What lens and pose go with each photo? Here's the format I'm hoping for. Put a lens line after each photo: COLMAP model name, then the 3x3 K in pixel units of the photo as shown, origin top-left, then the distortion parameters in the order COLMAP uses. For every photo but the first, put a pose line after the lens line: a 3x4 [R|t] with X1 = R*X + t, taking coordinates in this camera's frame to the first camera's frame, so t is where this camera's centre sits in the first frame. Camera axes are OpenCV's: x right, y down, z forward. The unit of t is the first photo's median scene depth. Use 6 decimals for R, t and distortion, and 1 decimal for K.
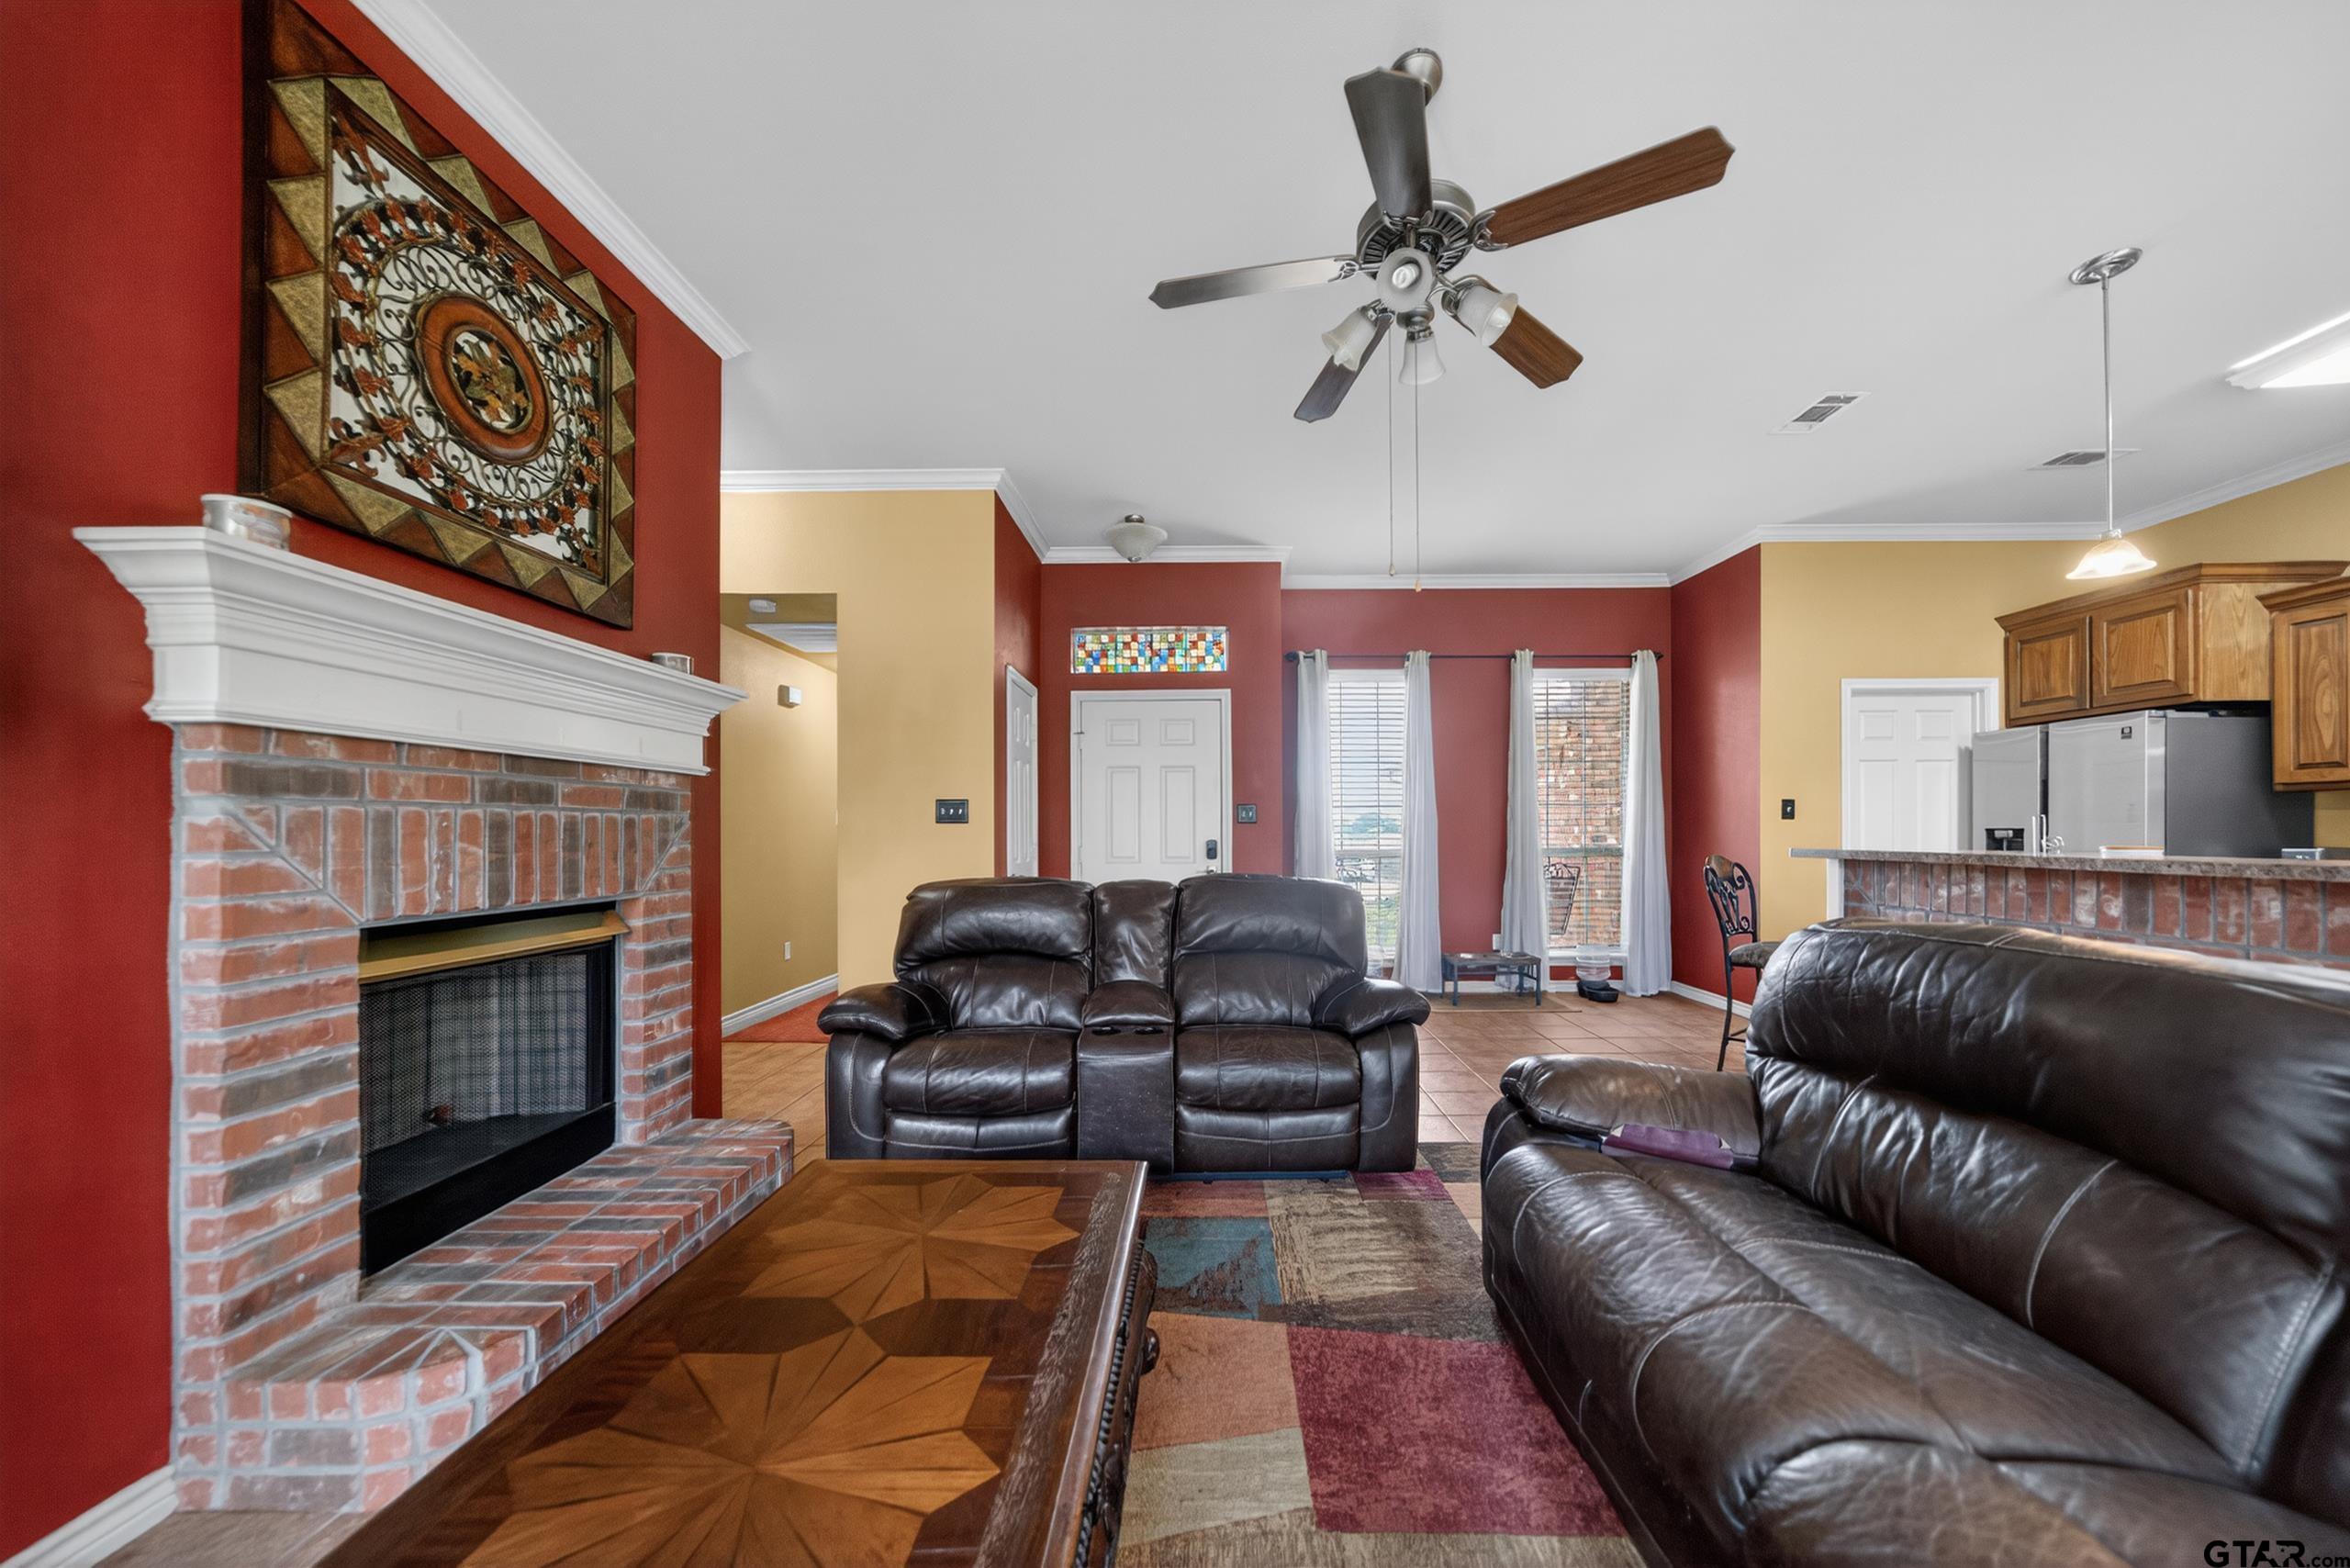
lens RADIAL K [[818.7, 0, 1207.1], [0, 818.7, 826.3], [0, 0, 1]] dist [-0.012569, 0.005534]
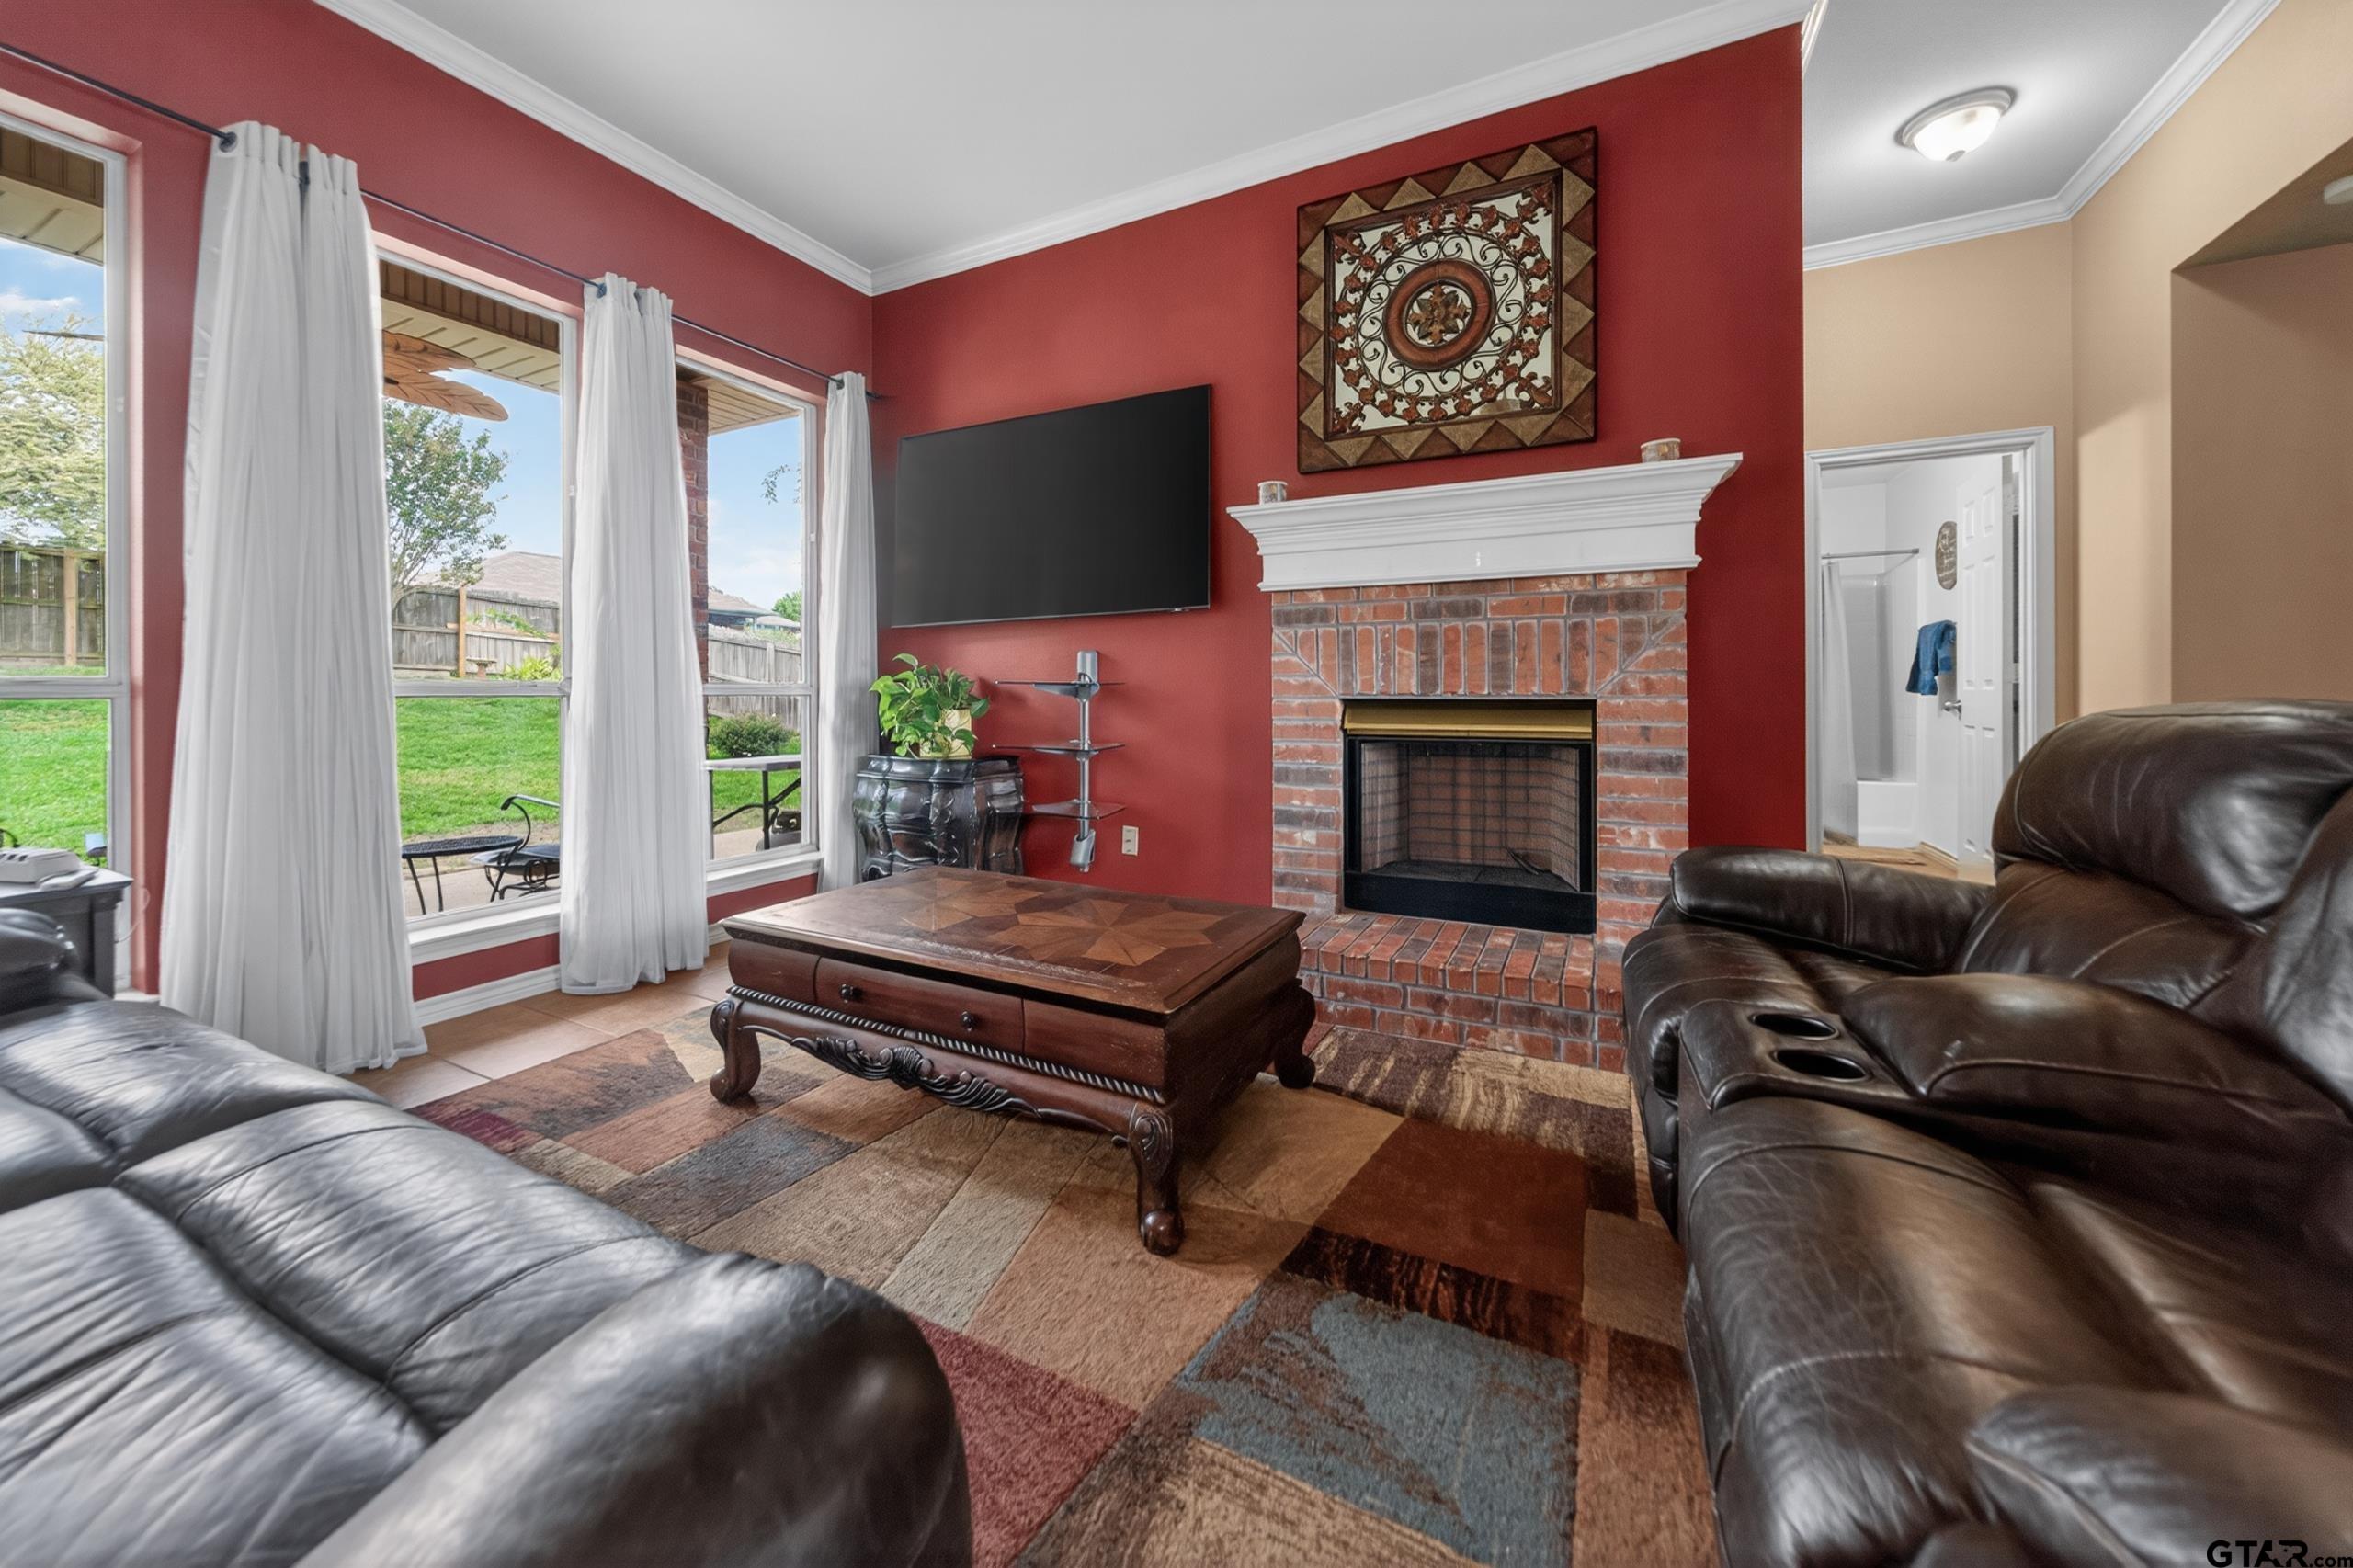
lens RADIAL K [[844.9, 0, 1161.3], [0, 844.9, 682.7], [0, 0, 1]] dist [-0.001394, 0.000000]
pose [[-0.453670, -0.008476, -0.891129, 0.486808], [0.006678, 0.999894, -0.012910, 0.075866], [0.891145, -0.011807, -0.453566, 0.991763]]
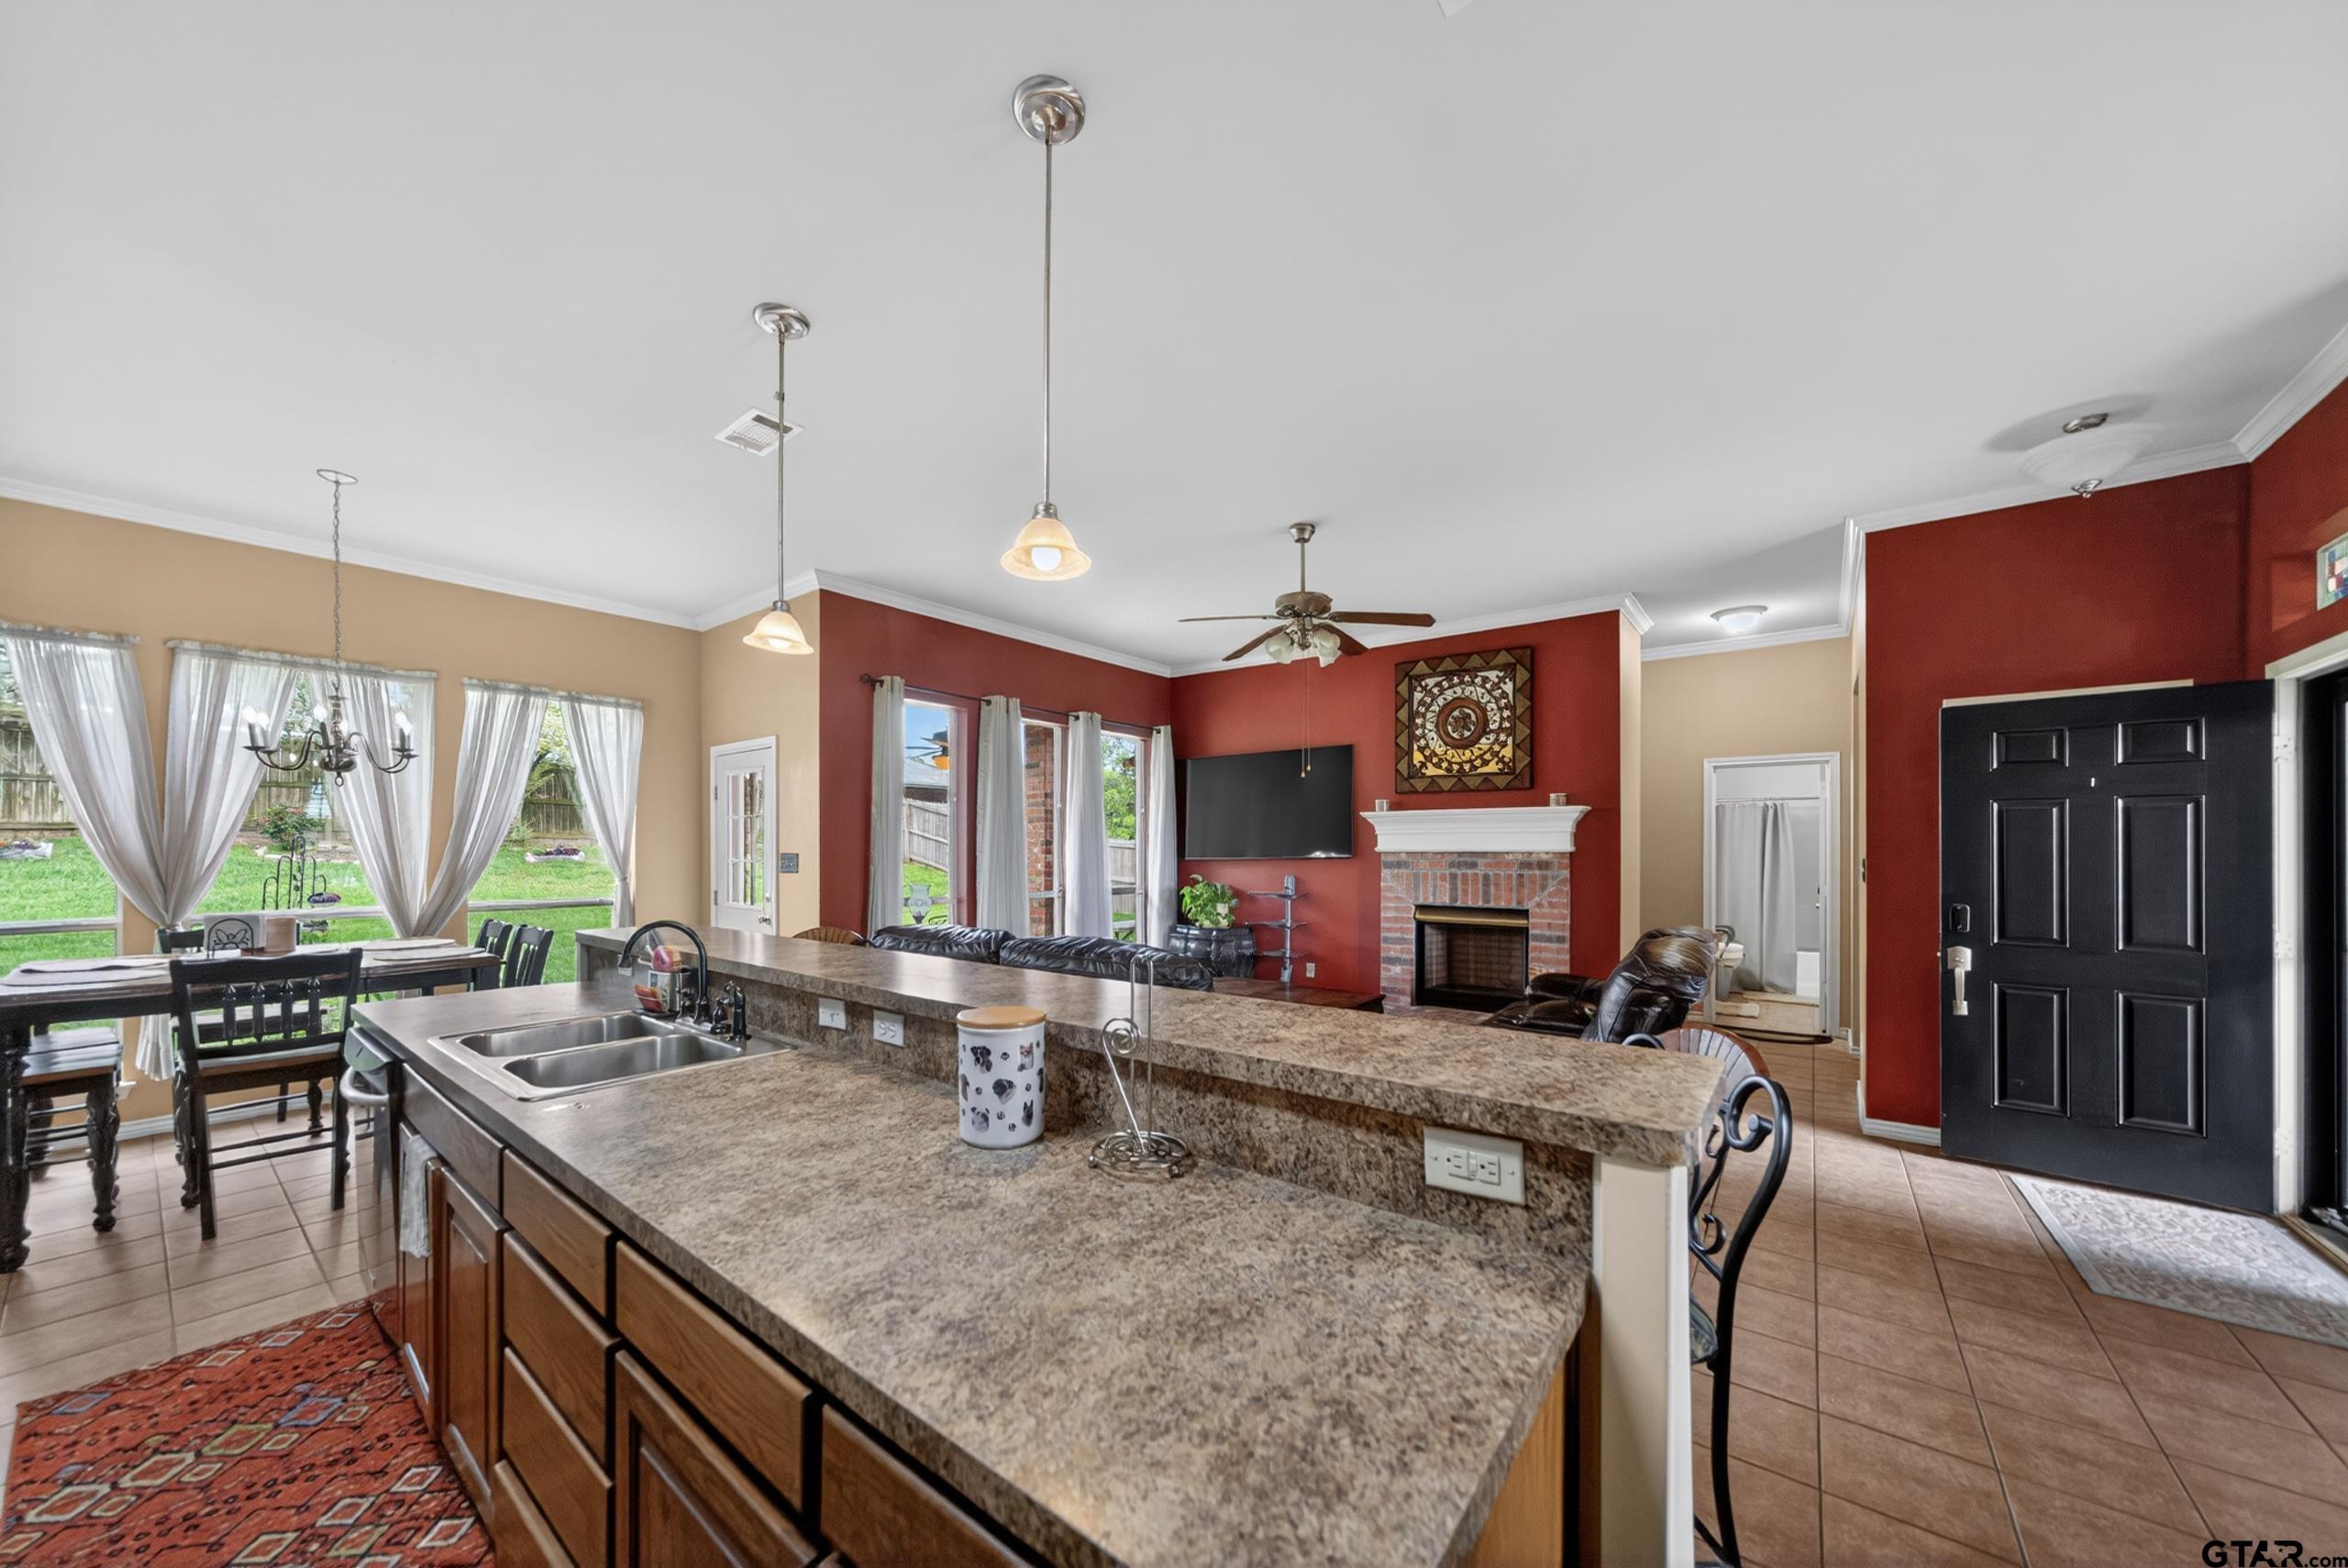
lens RADIAL K [[825.1, 0, 1164.6], [0, 825.1, 851.2], [0, 0, 1]] dist [-0.001061, 0.000147]
pose [[-0.617238, 0.002075, -0.786774, 1.688061], [0.005549, 0.999983, -0.001715, -0.072888], [0.786757, -0.005425, -0.617239, 1.604696]]
